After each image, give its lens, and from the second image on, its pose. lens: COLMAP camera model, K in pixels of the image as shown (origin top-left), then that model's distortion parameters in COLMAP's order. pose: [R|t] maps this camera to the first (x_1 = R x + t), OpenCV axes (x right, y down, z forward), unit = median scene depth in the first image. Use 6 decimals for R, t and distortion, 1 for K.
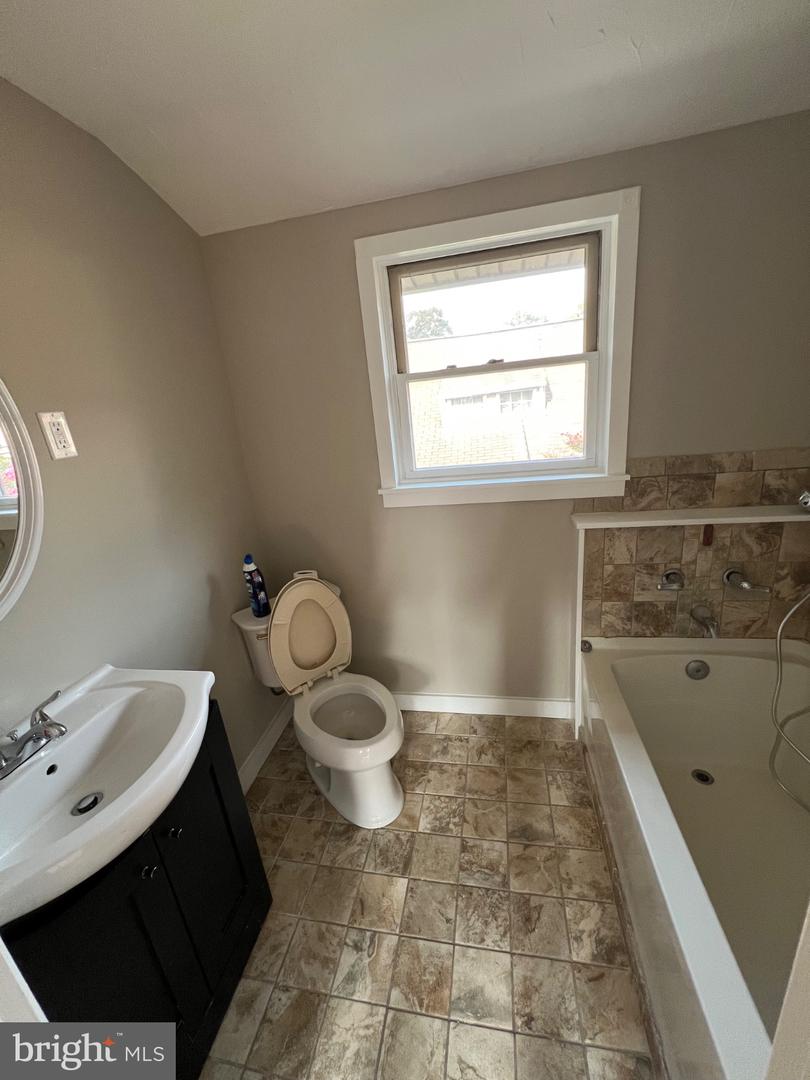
lens RADIAL K [[436.3, 0, 405.5], [0, 436.3, 539.2], [0, 0, 1]] dist [-0.006868, 0.001879]
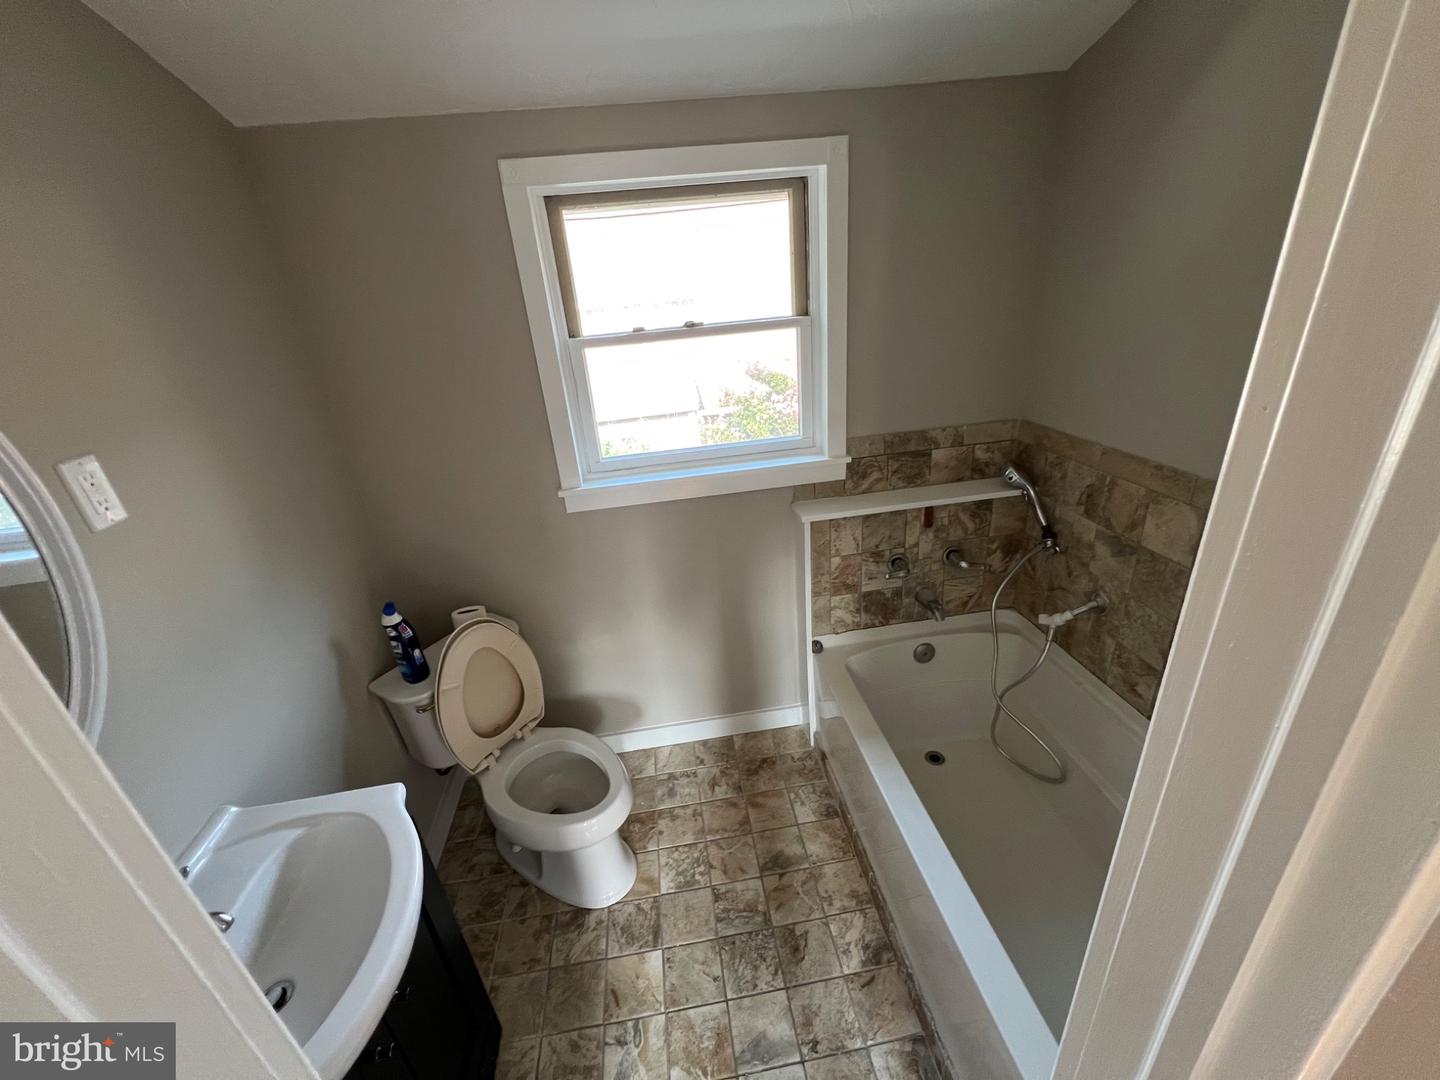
lens RADIAL K [[581.8, 0, 717.8], [0, 581.8, 539.8], [0, 0, 1]] dist [-0.006868, 0.001879]
pose [[0.947886, -0.111681, 0.298396, -0.126602], [0.086315, 0.991543, 0.096916, -0.118979], [-0.306696, -0.066109, 0.949509, -0.071989]]
